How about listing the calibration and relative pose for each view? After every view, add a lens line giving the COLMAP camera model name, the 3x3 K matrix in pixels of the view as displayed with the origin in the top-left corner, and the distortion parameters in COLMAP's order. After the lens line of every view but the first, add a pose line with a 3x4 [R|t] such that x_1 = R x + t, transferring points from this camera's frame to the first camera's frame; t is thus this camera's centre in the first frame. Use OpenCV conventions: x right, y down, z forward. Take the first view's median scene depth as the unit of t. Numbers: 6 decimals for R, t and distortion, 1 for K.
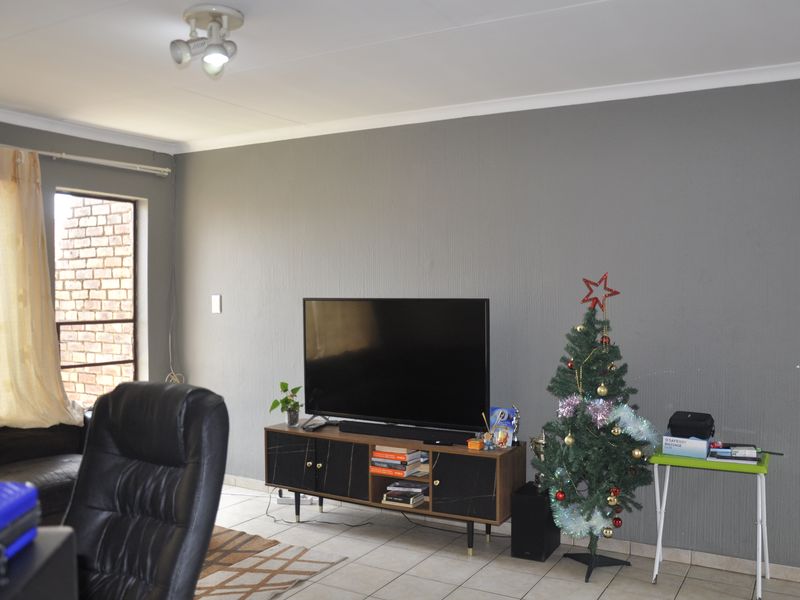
lens RADIAL K [[788.2, 0, 400.0], [0, 788.2, 300.0], [0, 0, 1]] dist [-0.006836, -0.008219]
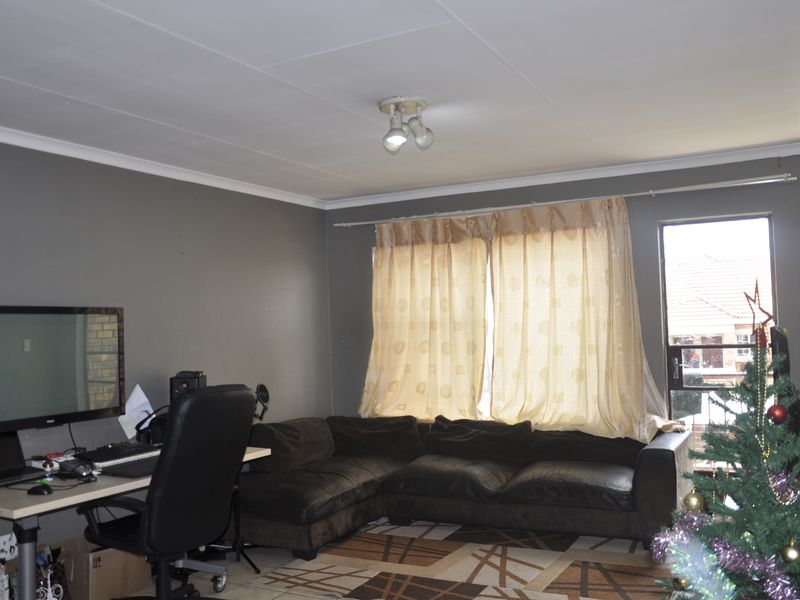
lens RADIAL K [[788.2, 0, 400.0], [0, 788.2, 300.0], [0, 0, 1]] dist [-0.006836, -0.008219]
pose [[0.041965, -0.032386, -0.998594, 0.669104], [0.020919, 0.999284, -0.031529, -0.008214], [0.998900, -0.019566, 0.042612, 0.634638]]
